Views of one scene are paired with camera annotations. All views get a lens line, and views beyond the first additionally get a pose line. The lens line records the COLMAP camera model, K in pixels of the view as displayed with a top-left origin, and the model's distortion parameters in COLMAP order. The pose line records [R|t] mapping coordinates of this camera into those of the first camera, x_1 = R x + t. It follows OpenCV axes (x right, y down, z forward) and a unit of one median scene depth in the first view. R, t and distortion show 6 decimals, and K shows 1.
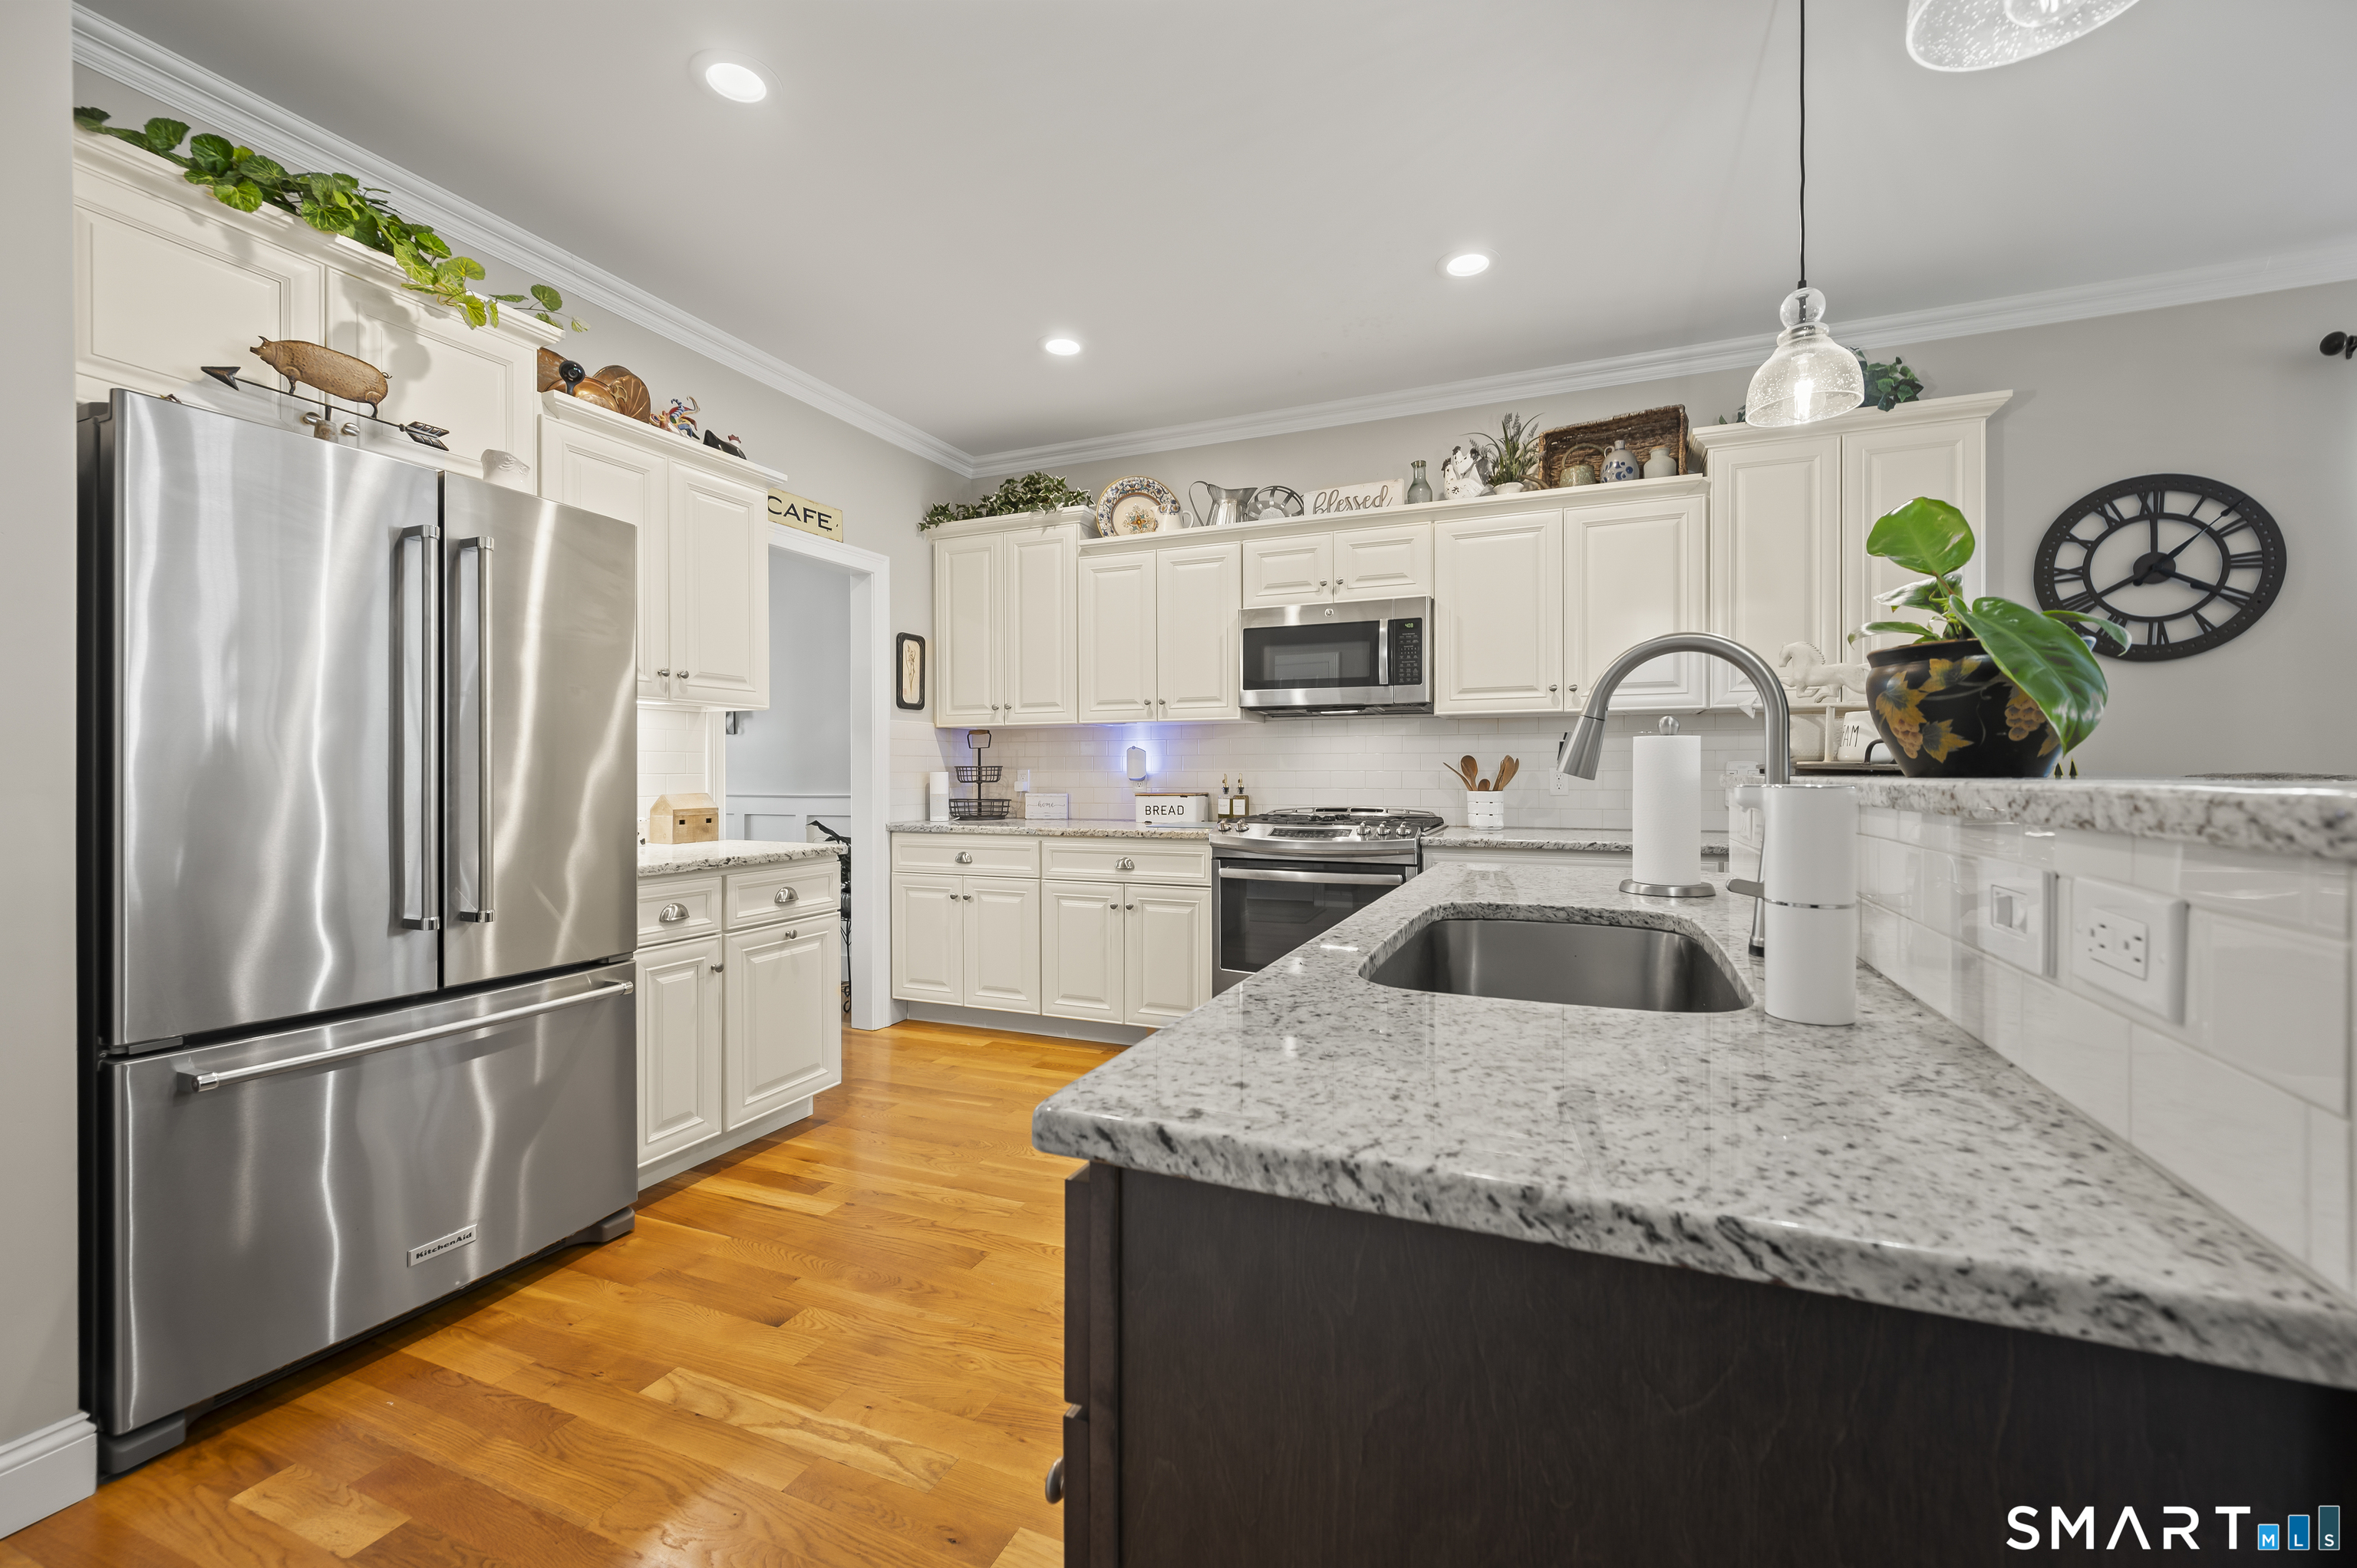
lens RADIAL K [[926.6, 0, 1192.1], [0, 926.6, 773.2], [0, 0, 1]] dist [0.000503, 0.000182]
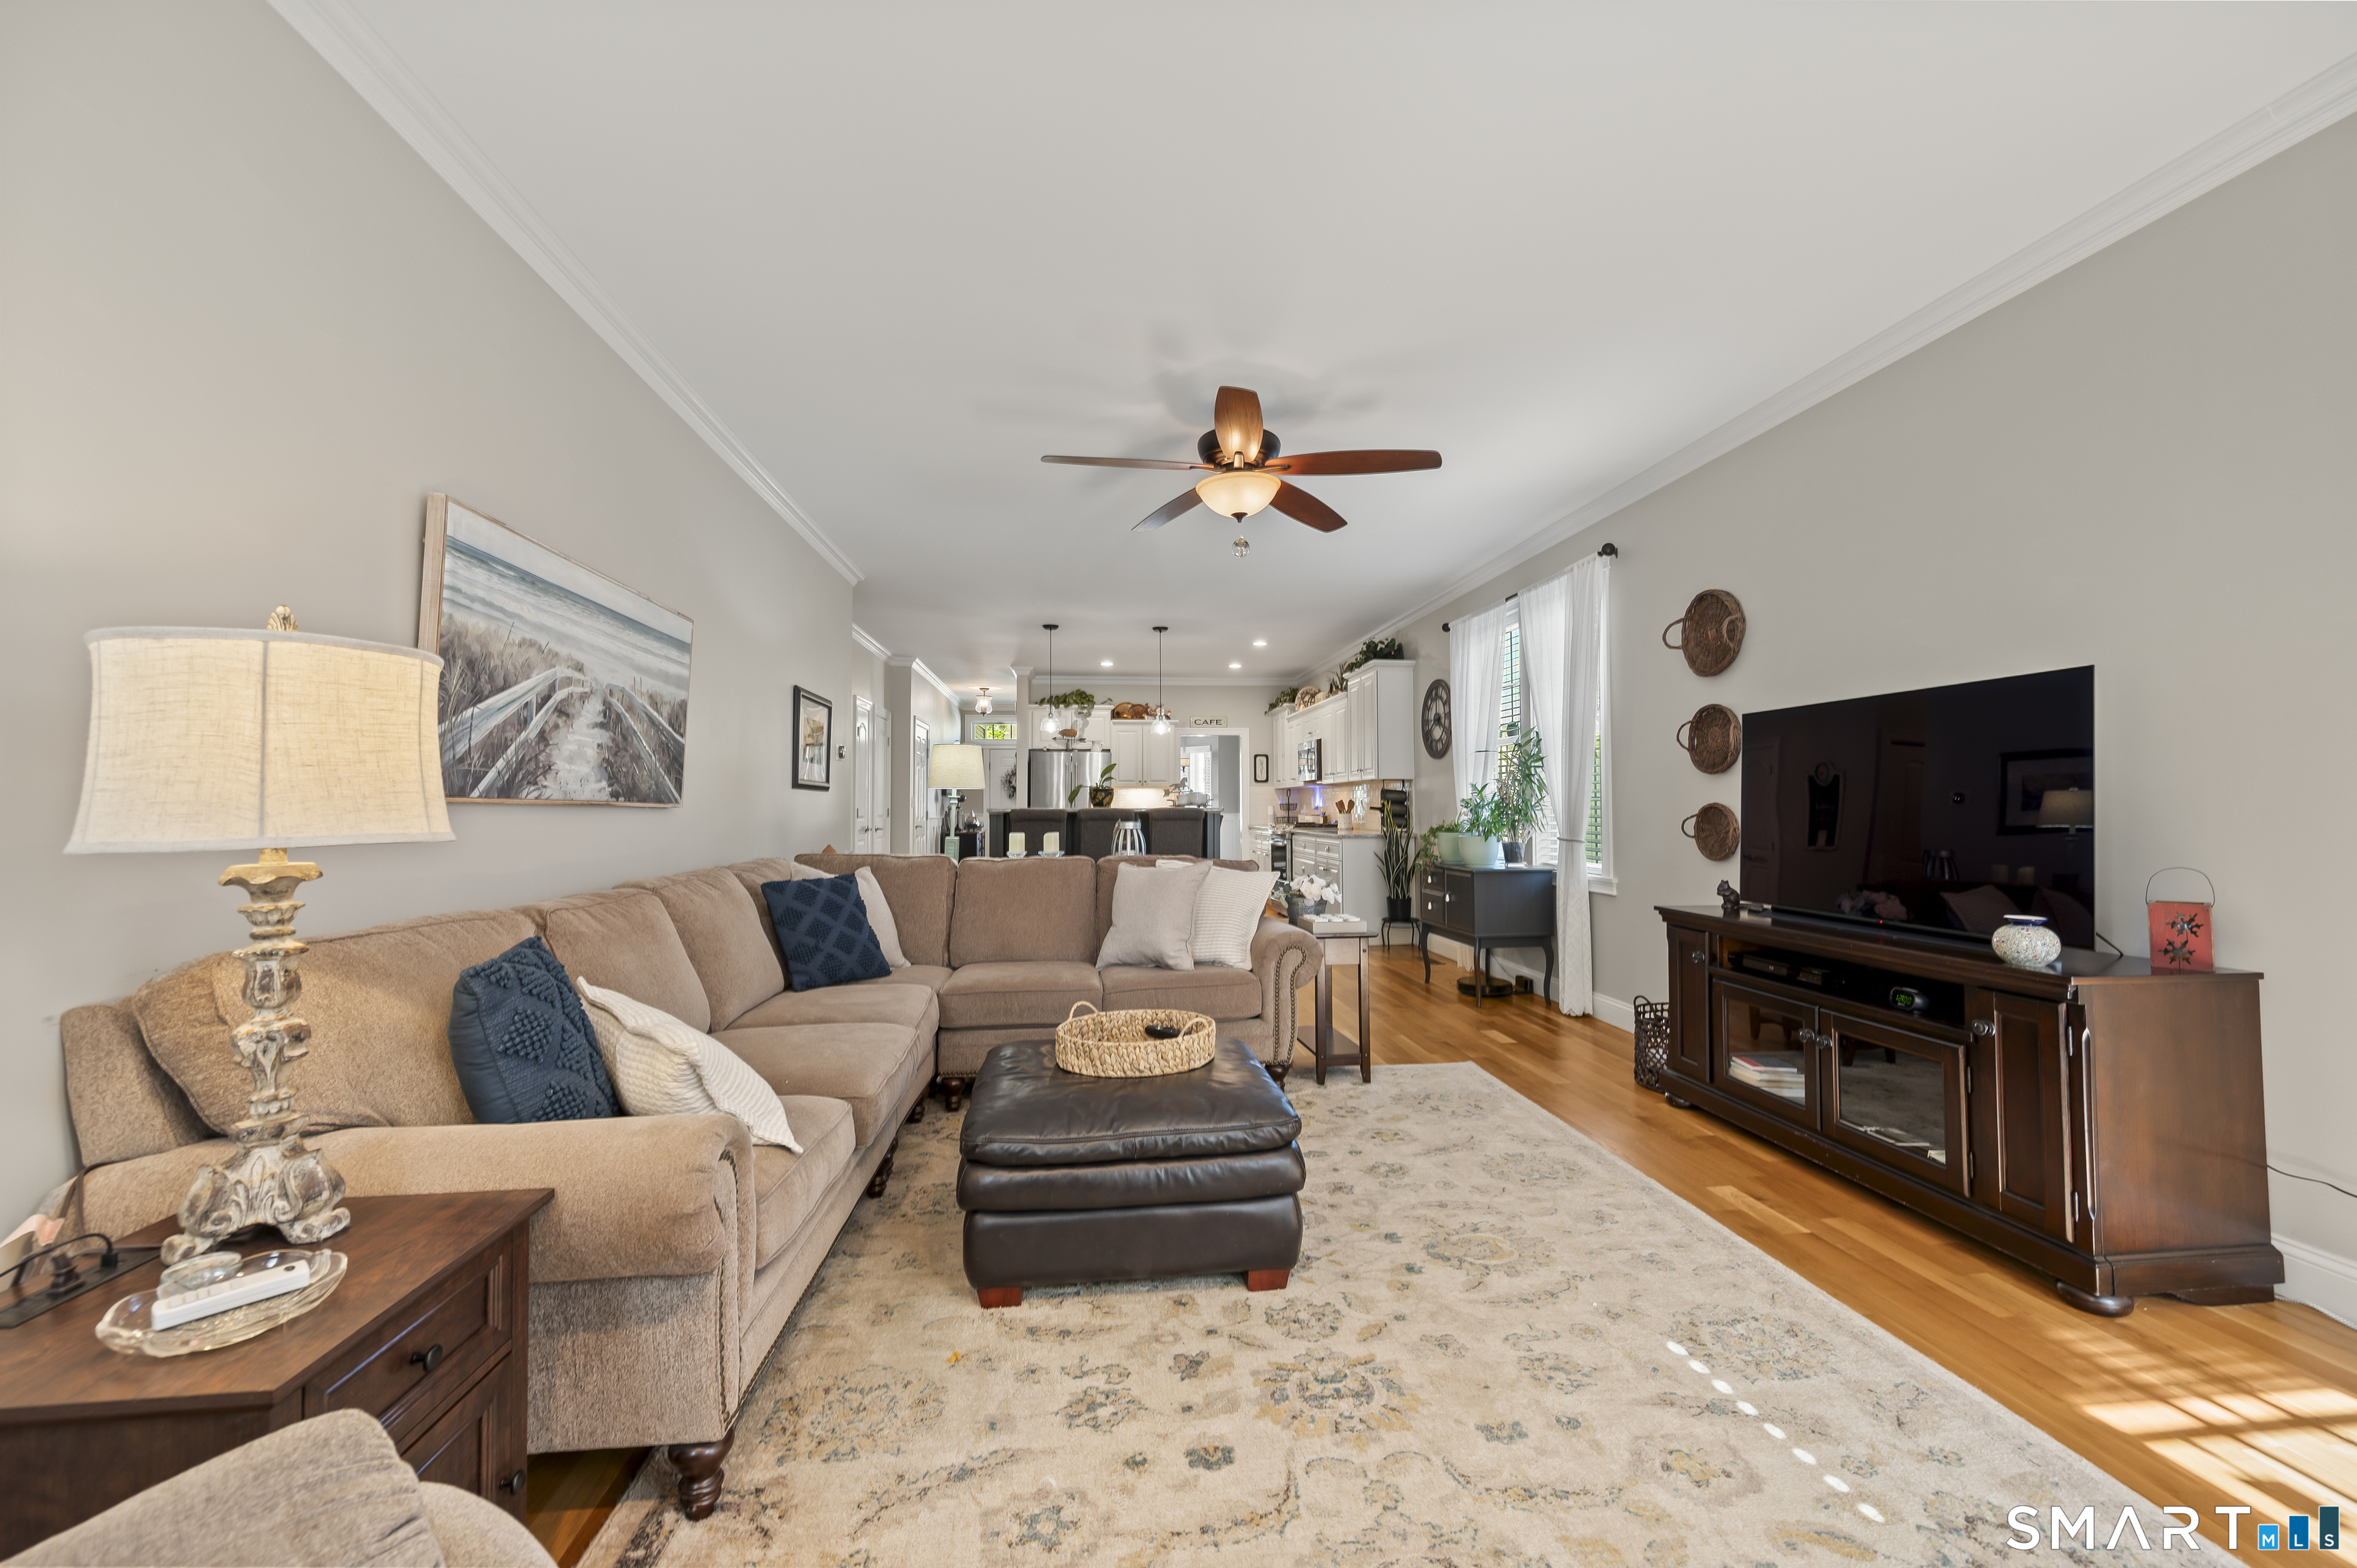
lens RADIAL K [[925.0, 0, 1177.3], [0, 925.0, 775.7], [0, 0, 1]] dist [-0.001285, 0.000004]
pose [[0.481973, -0.030167, -0.875667, 2.696787], [0.002403, 0.999449, -0.033109, -0.001325], [0.876183, 0.013854, 0.481780, -0.686234]]
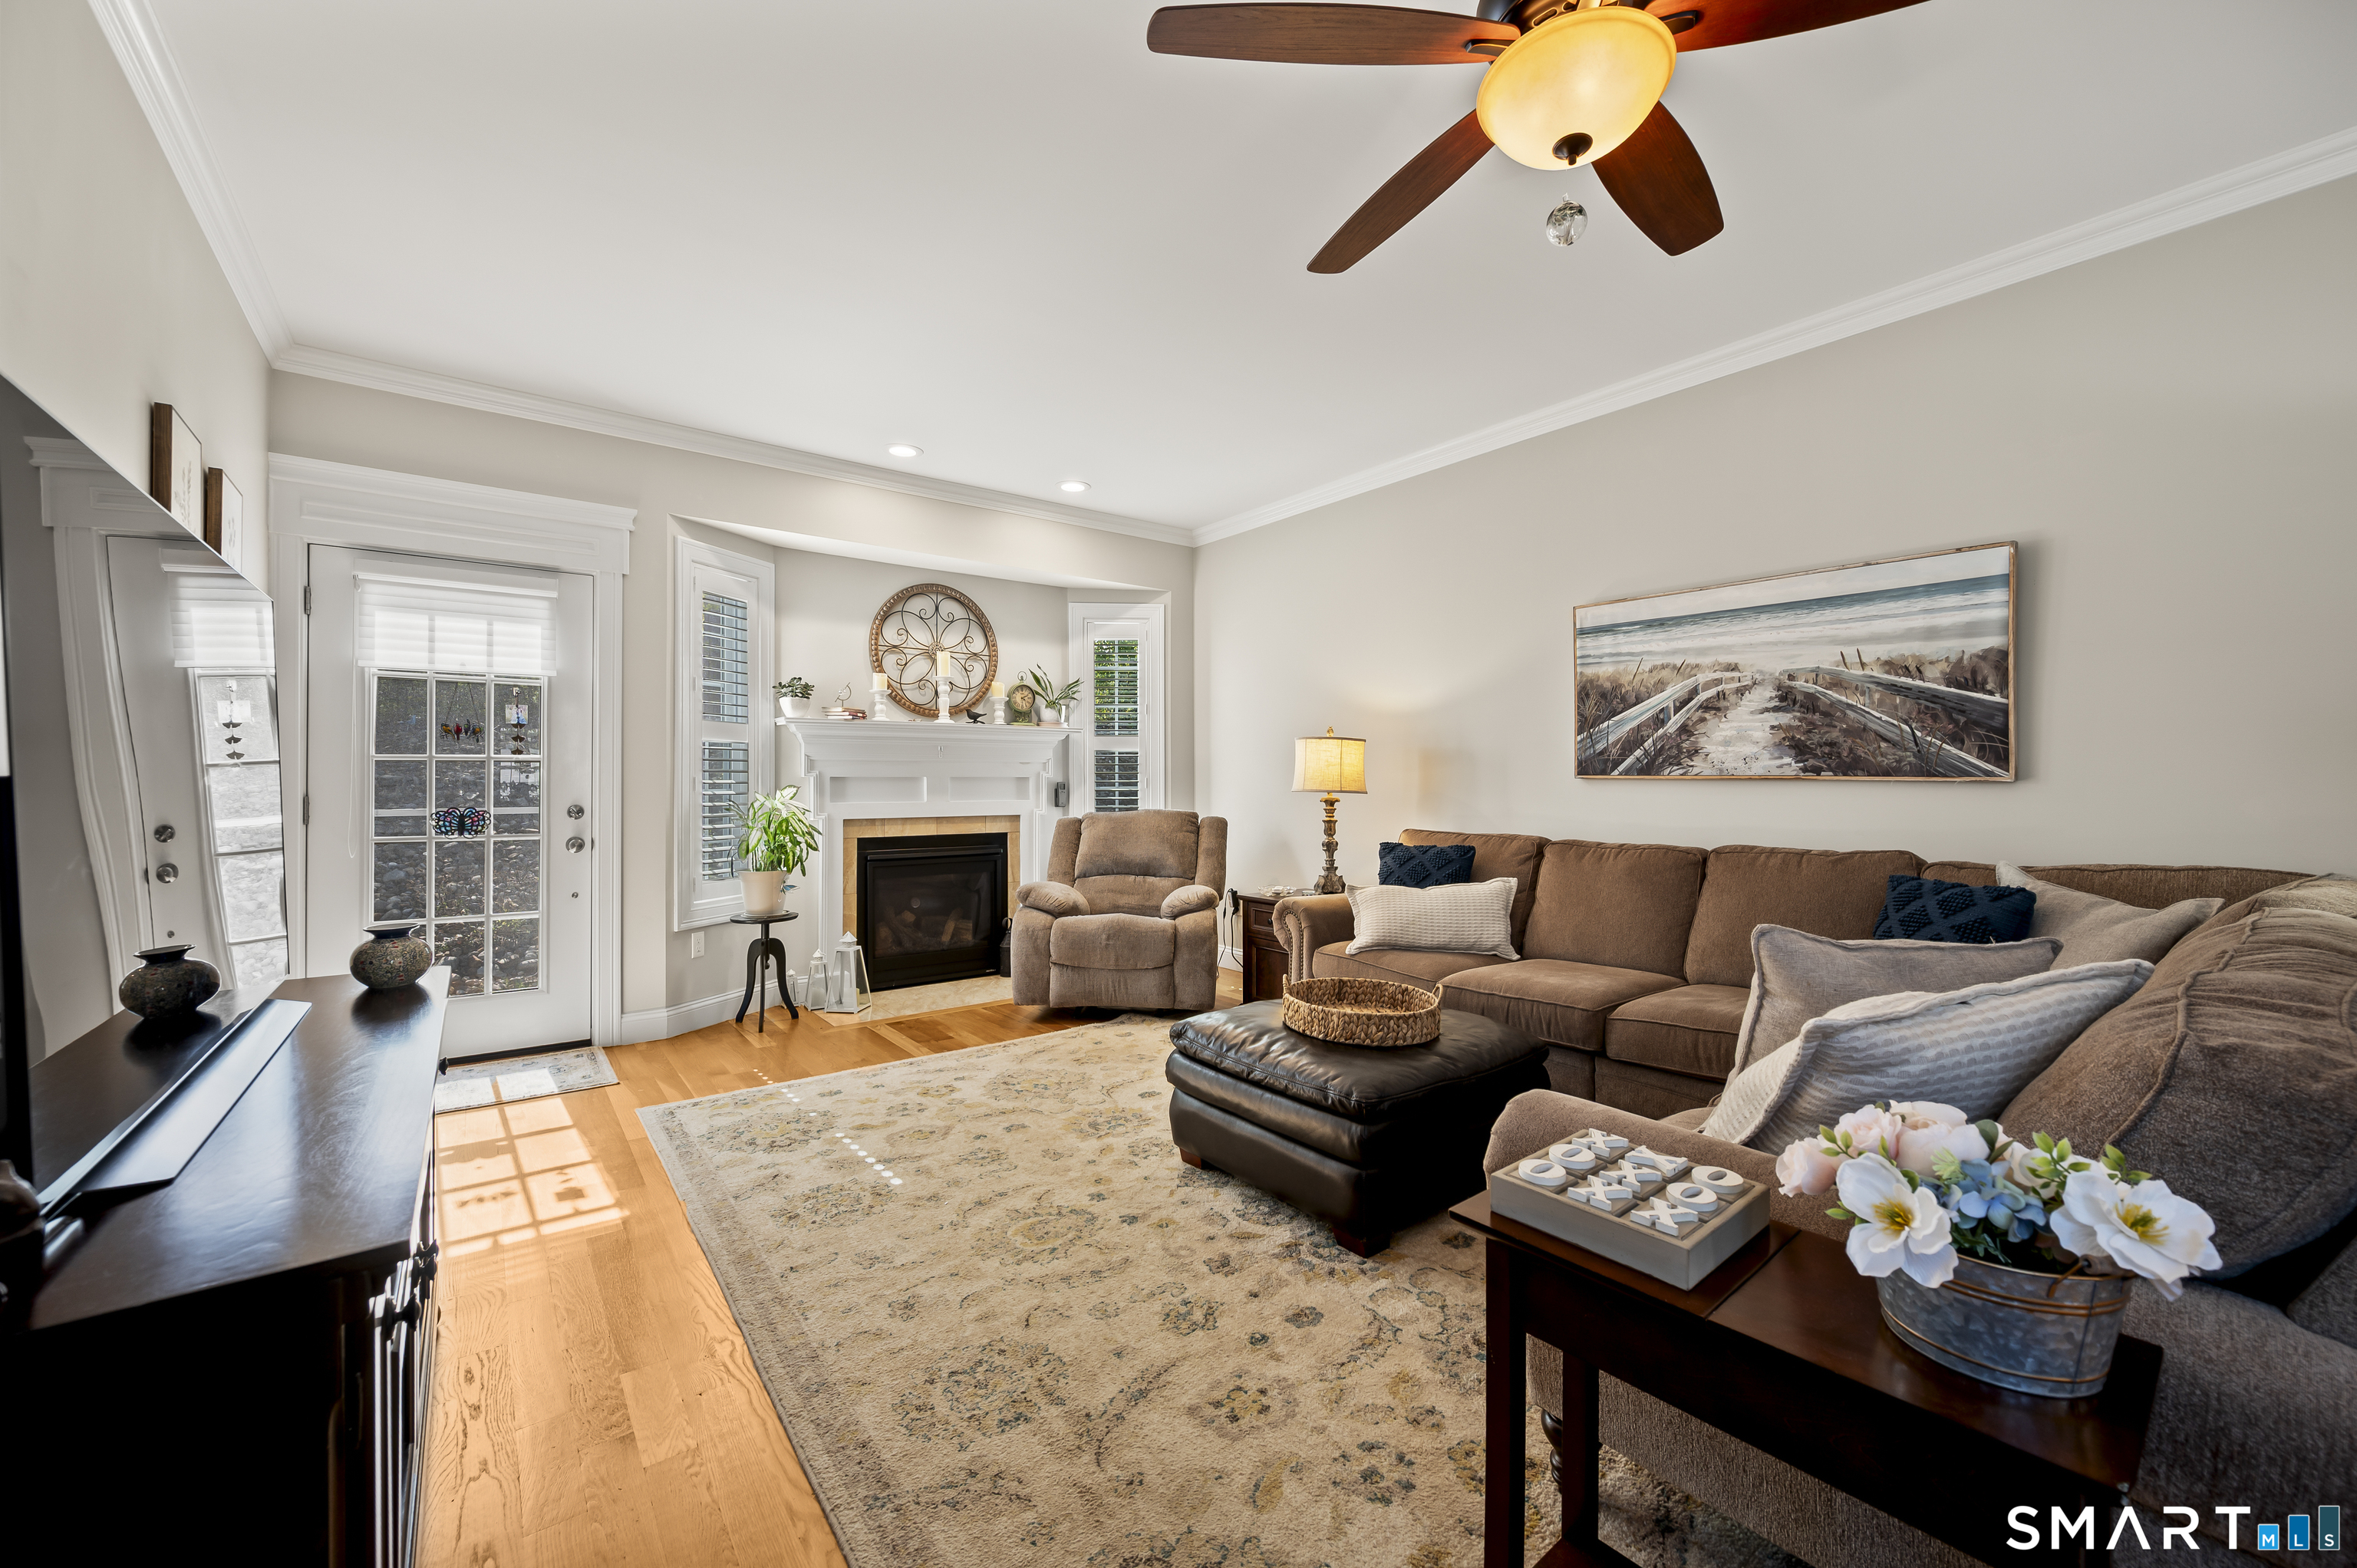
lens RADIAL K [[926.6, 0, 1192.1], [0, 926.6, 773.2], [0, 0, 1]] dist [0.000503, 0.000182]
pose [[-0.869807, 0.005097, 0.493366, 1.667788], [0.000917, 0.999962, -0.008715, -0.002345], [-0.493392, -0.007128, -0.869778, 0.494767]]
